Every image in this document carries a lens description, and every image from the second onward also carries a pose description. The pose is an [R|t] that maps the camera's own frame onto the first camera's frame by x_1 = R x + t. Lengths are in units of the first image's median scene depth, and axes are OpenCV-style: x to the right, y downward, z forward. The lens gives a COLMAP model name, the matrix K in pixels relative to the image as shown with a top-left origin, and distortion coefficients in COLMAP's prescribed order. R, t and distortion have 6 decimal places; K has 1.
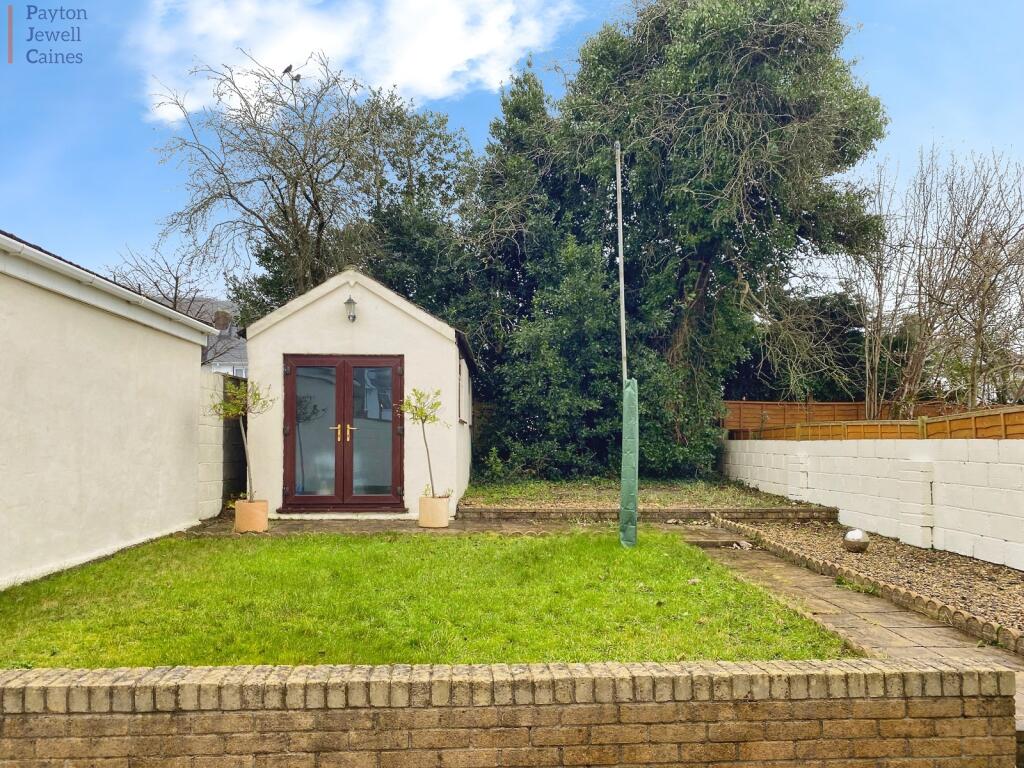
lens RADIAL K [[787.5, 0, 511.6], [0, 787.5, 427.8], [0, 0, 1]] dist [0.020767, -0.005089]
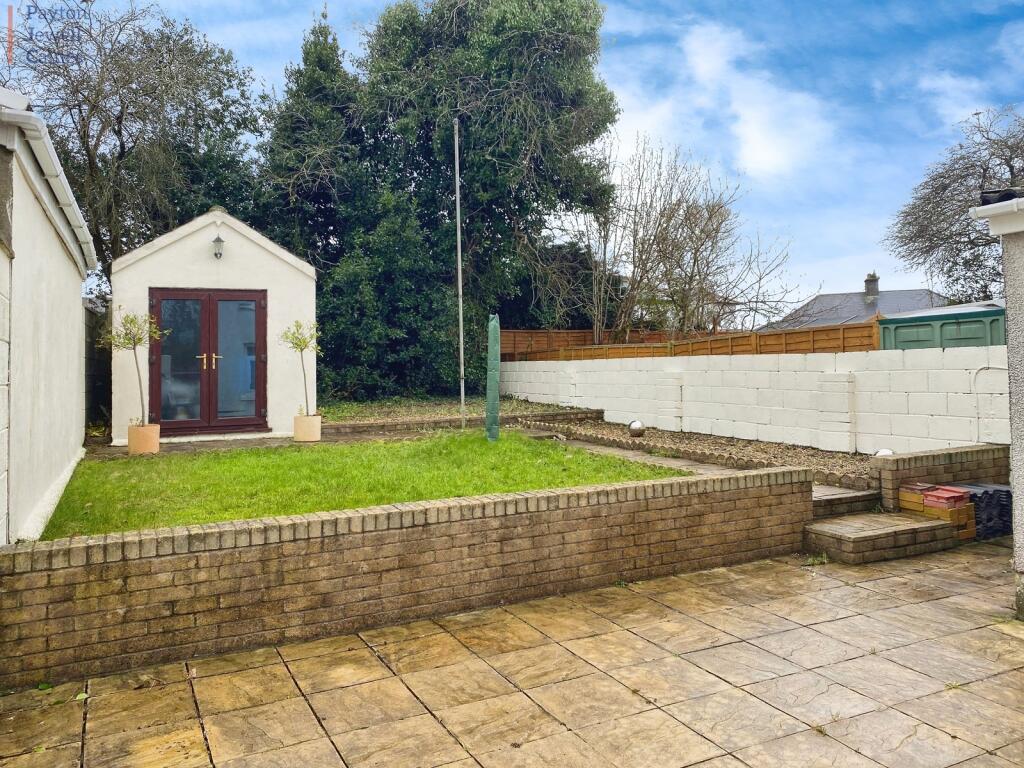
lens RADIAL K [[771.6, 0, 512.0], [0, 771.6, 384.0], [0, 0, 1]] dist [0.239240, -0.617361]
pose [[0.921655, -0.033031, 0.386602, -0.258560], [0.018413, 0.998971, 0.041454, 0.000433], [-0.387573, -0.031088, 0.921315, -0.163964]]
